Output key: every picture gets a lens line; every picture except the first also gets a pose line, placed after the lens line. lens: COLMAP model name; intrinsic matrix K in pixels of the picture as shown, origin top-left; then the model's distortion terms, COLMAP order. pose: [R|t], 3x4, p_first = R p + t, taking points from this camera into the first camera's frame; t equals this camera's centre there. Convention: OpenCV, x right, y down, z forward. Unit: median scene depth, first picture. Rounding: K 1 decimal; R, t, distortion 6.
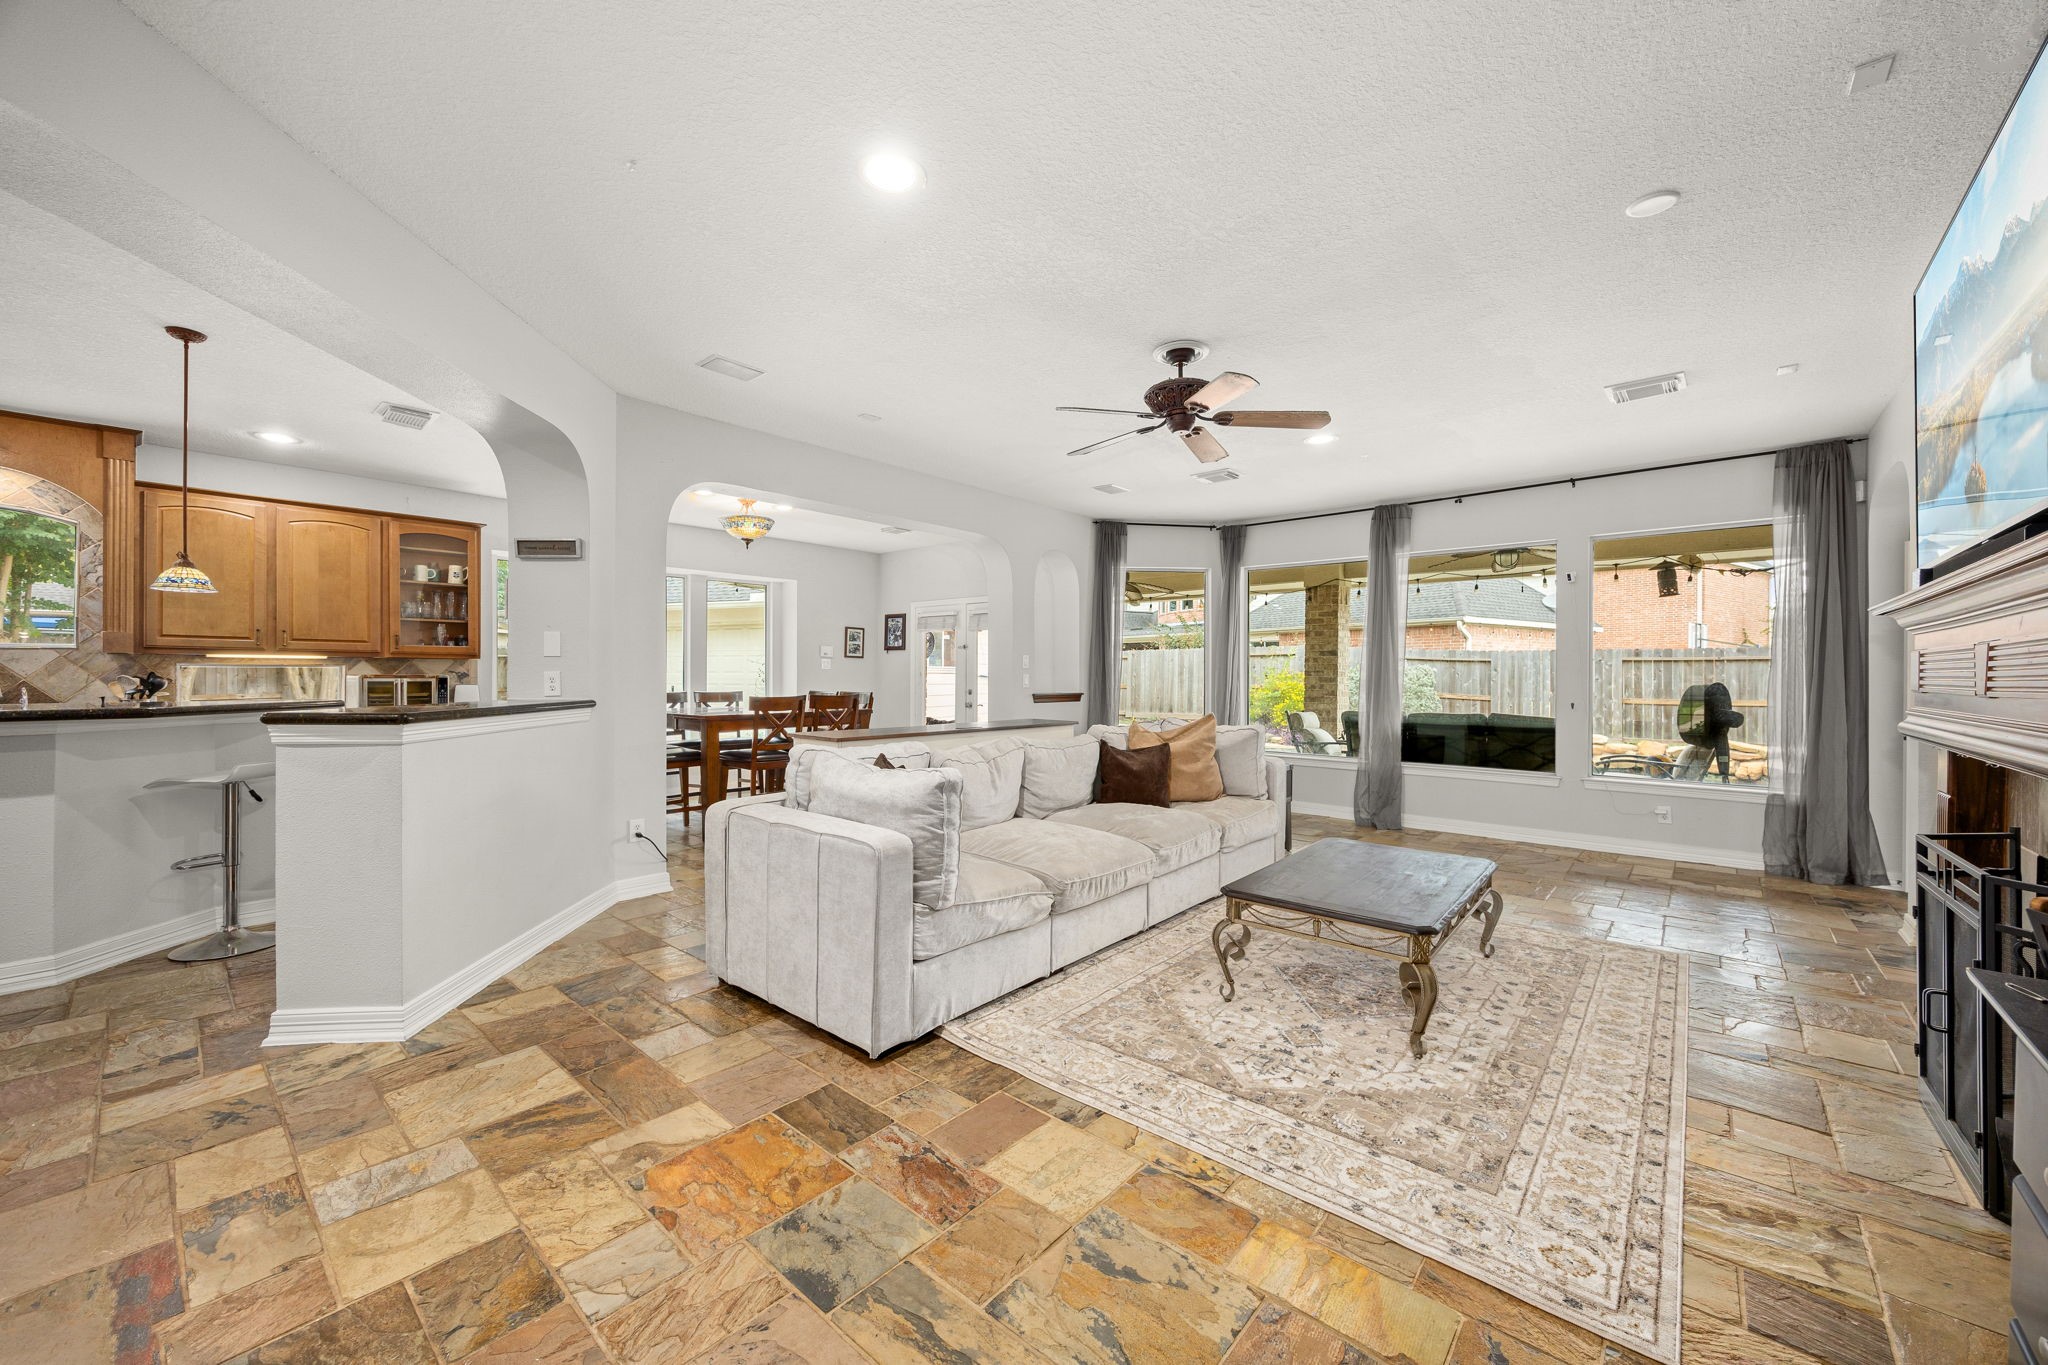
lens RADIAL K [[789.1, 0, 1022.7], [0, 789.1, 675.7], [0, 0, 1]] dist [-0.002243, -0.001257]
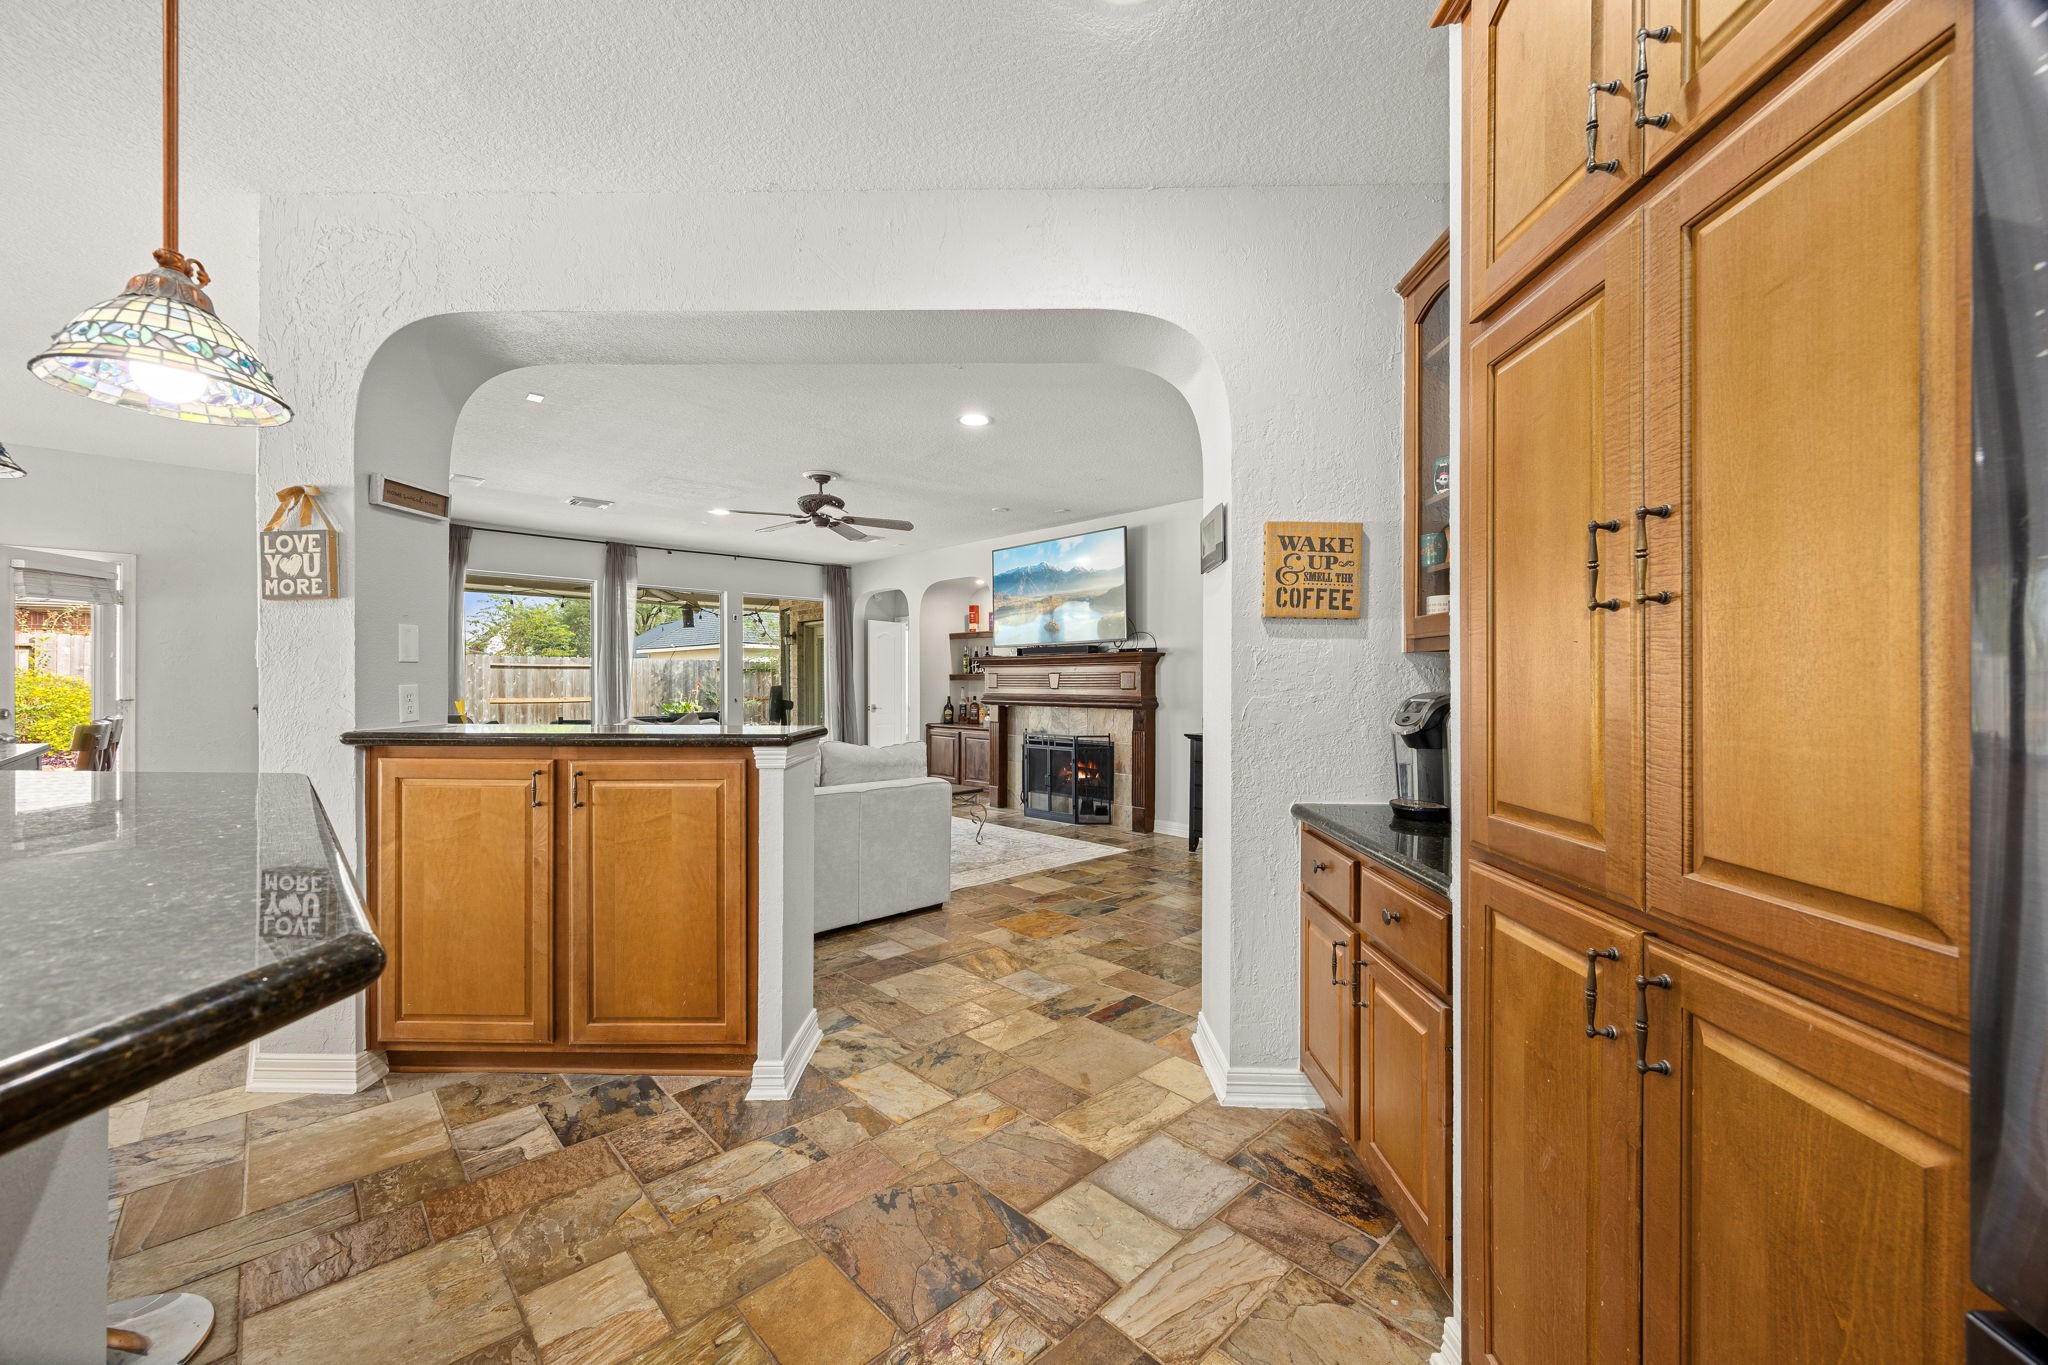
lens RADIAL K [[789.1, 0, 1035.8], [0, 789.1, 681.0], [0, 0, 1]] dist [-0.002243, -0.001257]
pose [[0.076768, -0.002944, 0.997045, -0.875730], [-0.005470, 0.999979, 0.003374, -0.011264], [-0.997034, -0.005713, 0.076750, 0.301089]]
